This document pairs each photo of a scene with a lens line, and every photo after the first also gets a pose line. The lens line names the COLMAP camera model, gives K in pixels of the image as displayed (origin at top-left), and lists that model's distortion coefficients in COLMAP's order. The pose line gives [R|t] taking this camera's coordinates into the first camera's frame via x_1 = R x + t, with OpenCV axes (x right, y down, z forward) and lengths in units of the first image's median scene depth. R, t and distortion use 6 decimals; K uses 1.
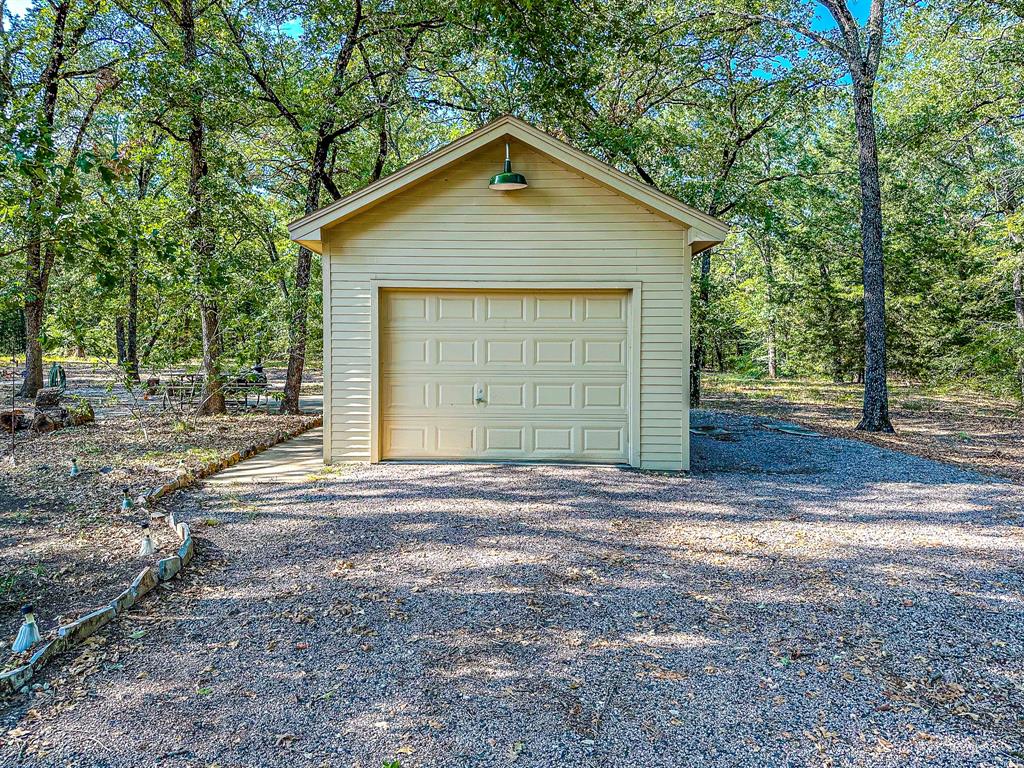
lens RADIAL K [[654.2, 0, 511.7], [0, 654.2, 348.4], [0, 0, 1]] dist [-0.000053, -0.000119]
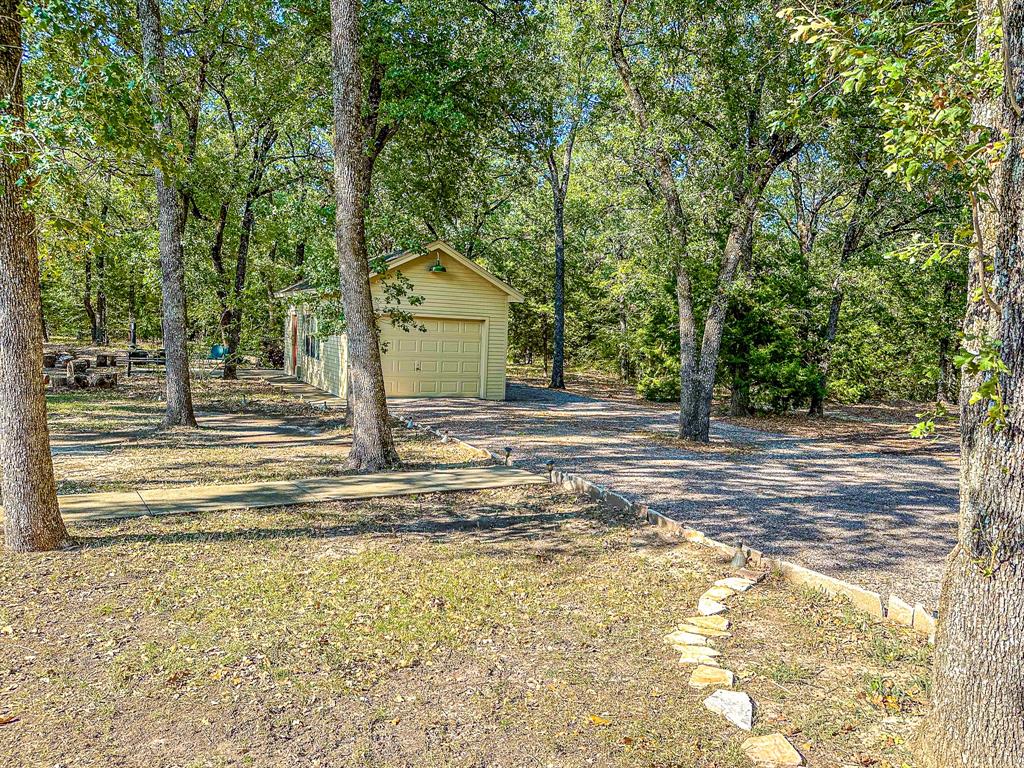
lens RADIAL K [[712.6, 0, 512.0], [0, 712.6, 384.0], [0, 0, 1]] dist [0.003429, 0.000361]
pose [[0.873176, -0.005310, 0.487377, -0.909149], [-0.032951, 0.997010, 0.069896, -0.044170], [-0.486290, -0.077091, 0.870390, -1.171885]]
